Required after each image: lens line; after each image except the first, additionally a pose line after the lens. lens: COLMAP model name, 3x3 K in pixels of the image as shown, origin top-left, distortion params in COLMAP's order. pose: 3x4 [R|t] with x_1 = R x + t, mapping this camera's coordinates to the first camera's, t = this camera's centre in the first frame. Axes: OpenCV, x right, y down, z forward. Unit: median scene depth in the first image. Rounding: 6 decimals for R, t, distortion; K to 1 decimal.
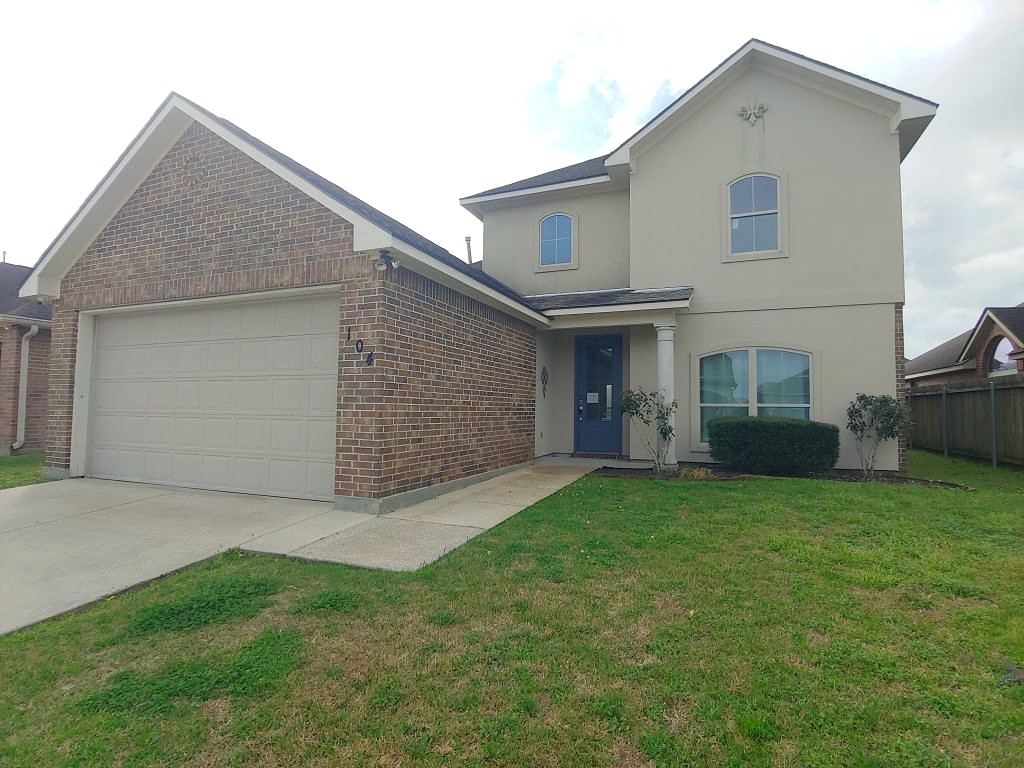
lens RADIAL K [[519.2, 0, 509.2], [0, 519.2, 380.9], [0, 0, 1]] dist [-0.012576, 0.000435]
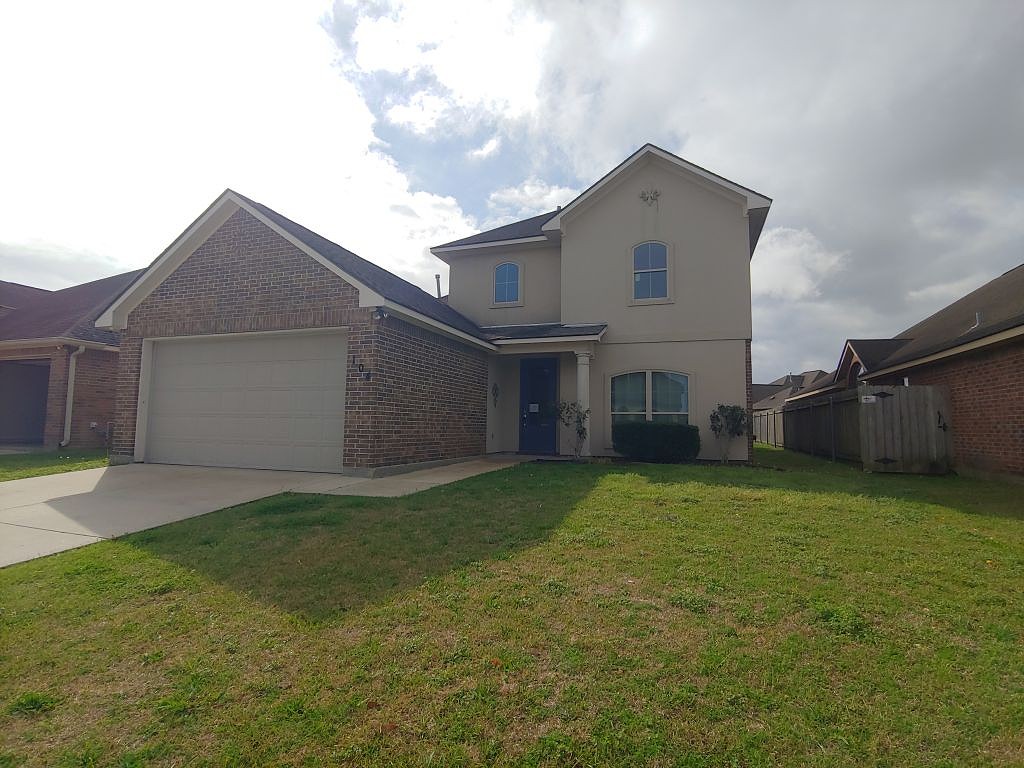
lens RADIAL K [[519.2, 0, 512.2], [0, 519.2, 384.6], [0, 0, 1]] dist [-0.012576, 0.000435]
pose [[0.998118, 0.008724, 0.060699, 0.039351], [-0.007186, 0.999649, -0.025514, 0.010912], [-0.060900, 0.025030, 0.997830, -0.347494]]
